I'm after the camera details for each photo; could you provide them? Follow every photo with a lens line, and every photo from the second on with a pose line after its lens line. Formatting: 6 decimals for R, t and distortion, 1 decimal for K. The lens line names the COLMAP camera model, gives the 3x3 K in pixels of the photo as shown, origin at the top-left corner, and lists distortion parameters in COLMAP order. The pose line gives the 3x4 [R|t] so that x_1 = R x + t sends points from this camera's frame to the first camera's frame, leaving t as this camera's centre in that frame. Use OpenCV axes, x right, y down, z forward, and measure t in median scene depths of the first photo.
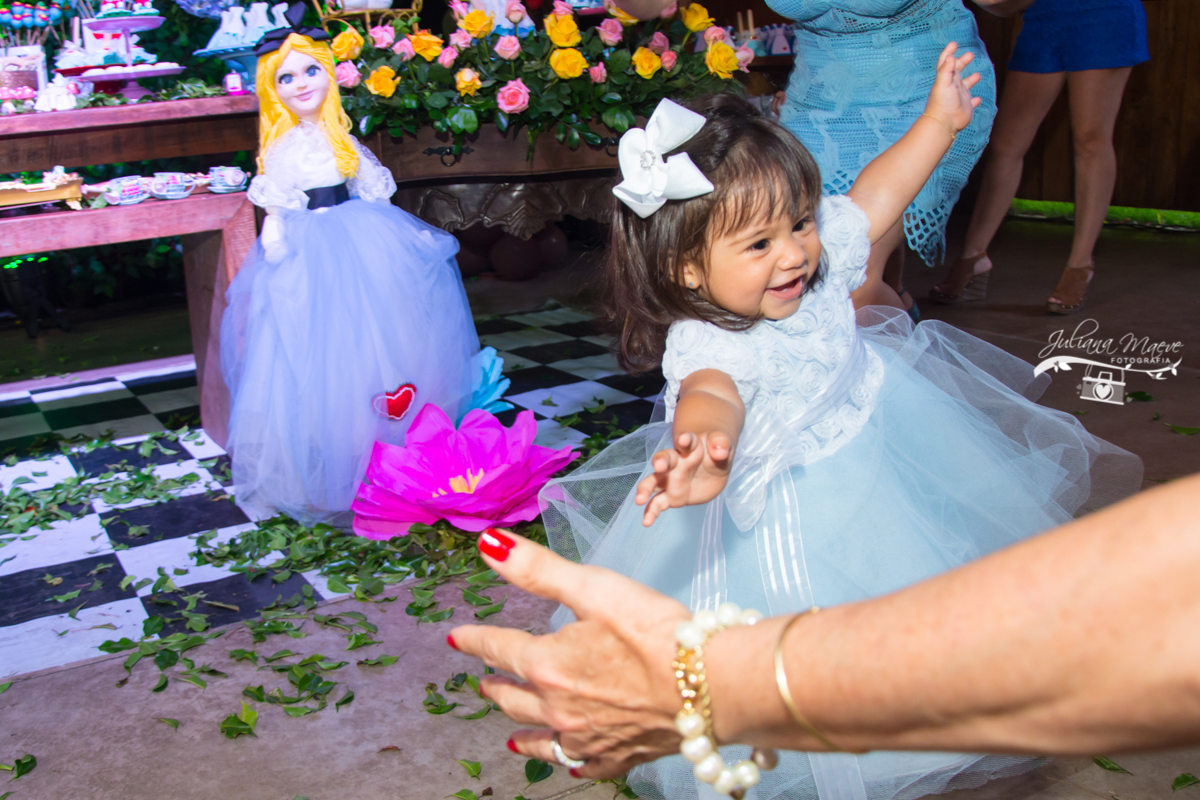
lens RADIAL K [[1155.6, 0, 494.1], [0, 1155.6, 399.6], [0, 0, 1]] dist [-0.163665, 0.116570]
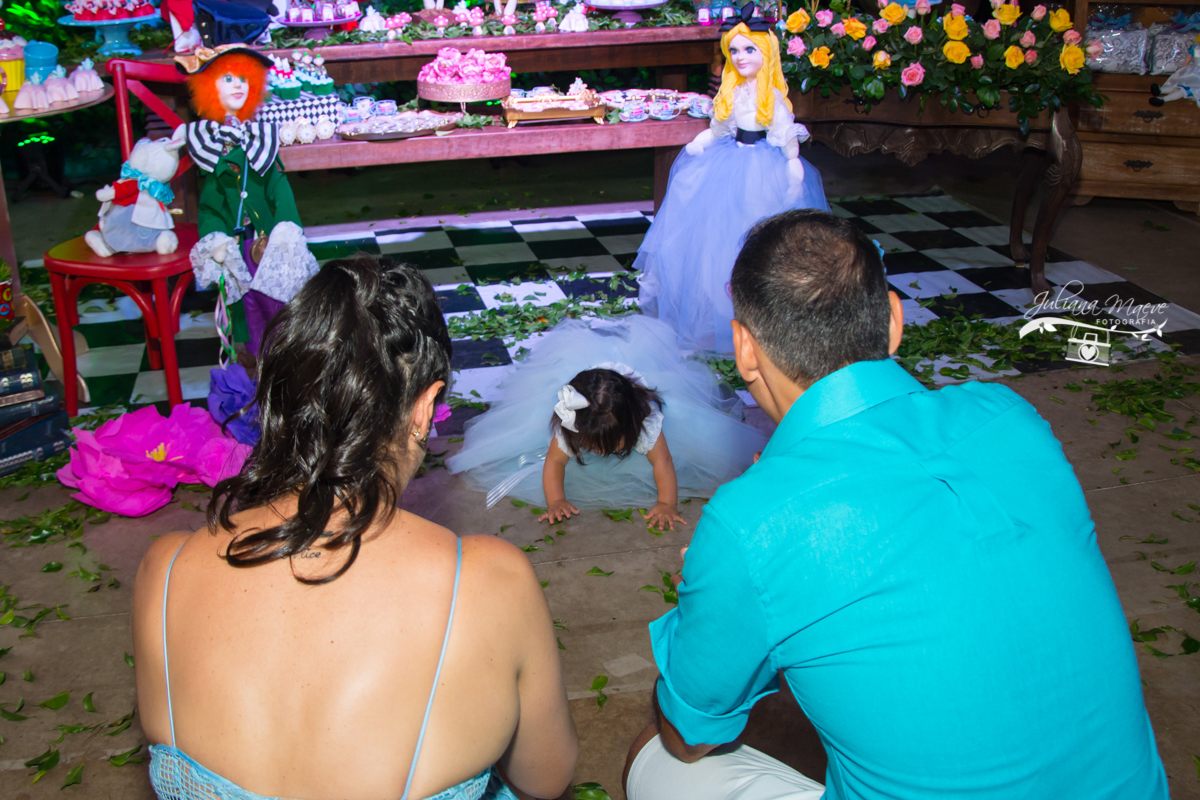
lens RADIAL K [[1289.9, 0, 530.0], [0, 1289.9, 359.1], [0, 0, 1]] dist [-0.170241, 0.122921]
pose [[0.957837, 0.137752, -0.252137, 0.004648], [-0.106516, 0.985286, 0.133660, -0.066874], [0.266839, -0.101168, 0.958416, -0.550123]]
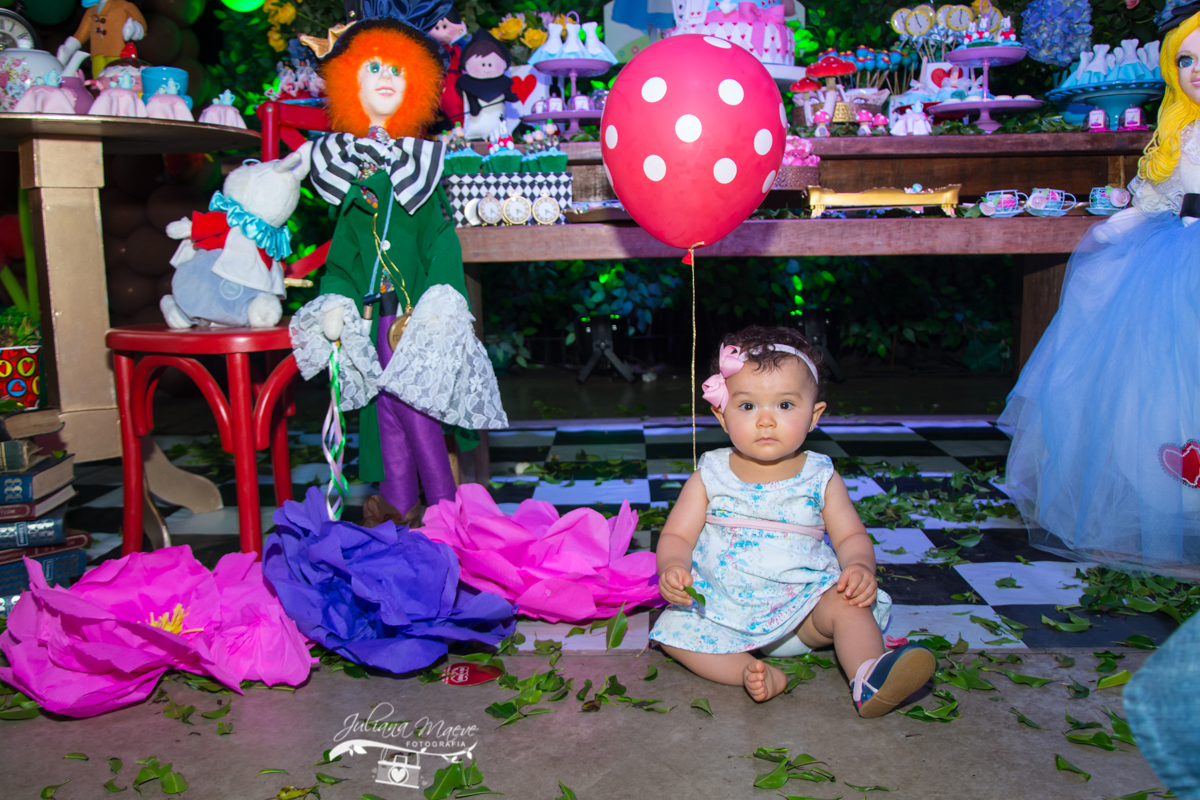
lens RADIAL K [[1133.8, 0, 551.8], [0, 1133.8, 435.1], [0, 0, 1]] dist [-0.137298, 0.124061]
pose [[0.848486, 0.132049, -0.512478, -0.119900], [-0.165529, 0.986002, -0.019998, 0.080752], [0.502664, 0.101798, 0.858467, 0.010598]]
